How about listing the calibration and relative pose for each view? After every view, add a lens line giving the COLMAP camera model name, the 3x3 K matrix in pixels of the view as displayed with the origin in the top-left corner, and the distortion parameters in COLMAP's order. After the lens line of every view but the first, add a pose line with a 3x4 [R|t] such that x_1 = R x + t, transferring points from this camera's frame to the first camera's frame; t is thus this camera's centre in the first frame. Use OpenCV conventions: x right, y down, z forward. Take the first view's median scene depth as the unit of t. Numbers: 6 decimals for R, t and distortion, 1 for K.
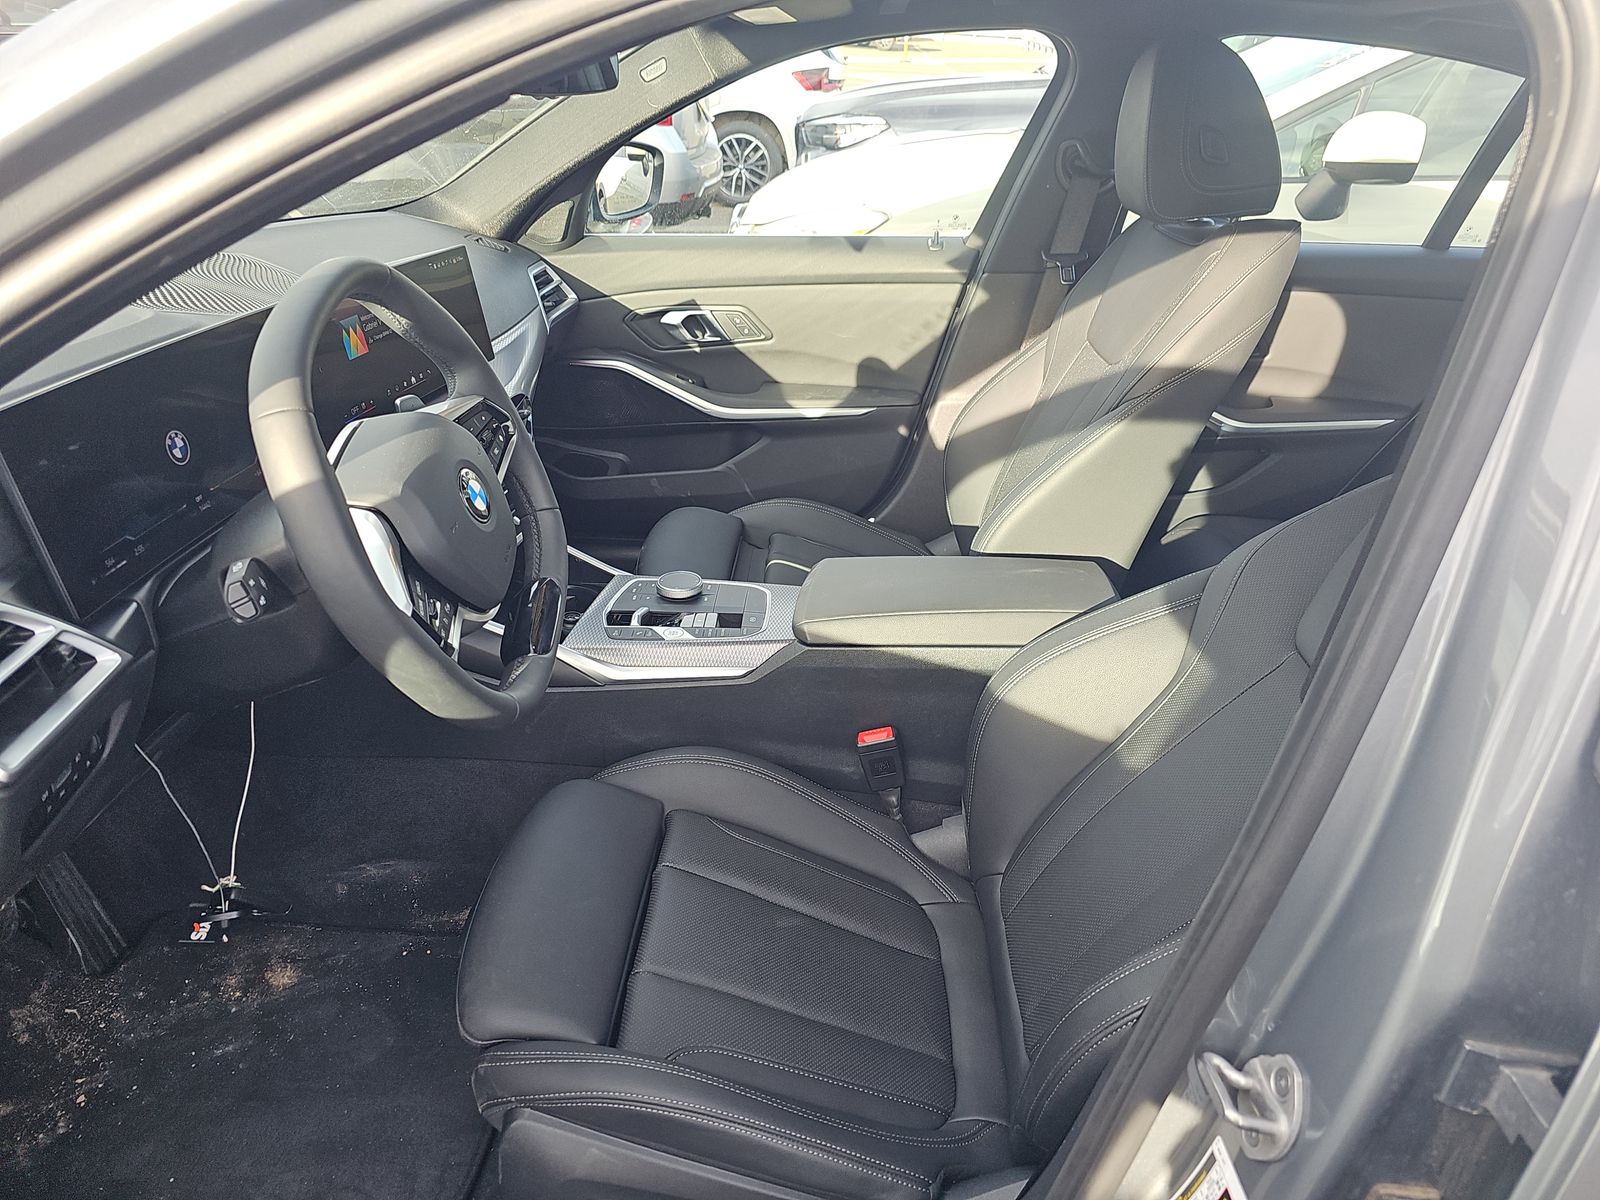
lens RADIAL K [[1054.2, 0, 800.0], [0, 1054.2, 600.0], [0, 0, 1]] dist [0.043099, -0.040882]
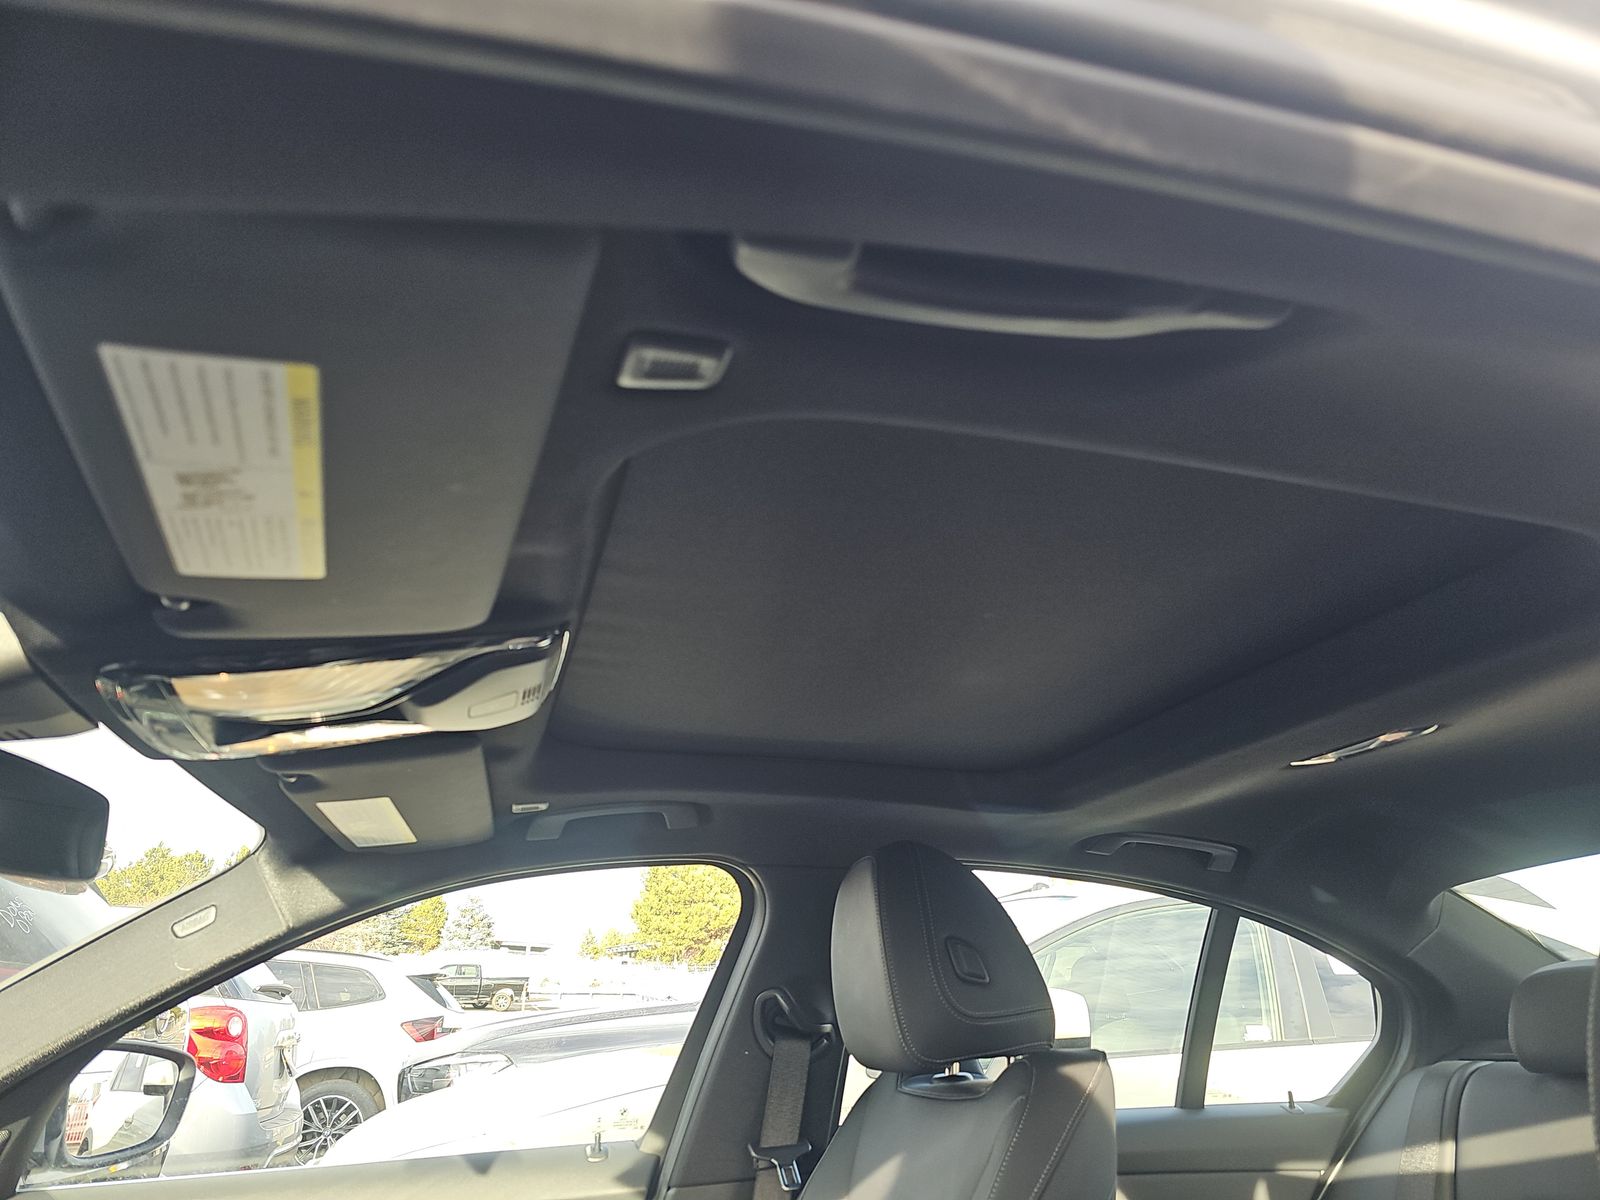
lens RADIAL K [[1054.2, 0, 800.0], [0, 1054.2, 600.0], [0, 0, 1]] dist [0.043099, -0.040882]
pose [[0.946001, 0.076270, 0.315062, 0.004764], [0.185283, 0.670294, -0.718593, -0.048987], [-0.265992, 0.738166, 0.619967, 0.253964]]
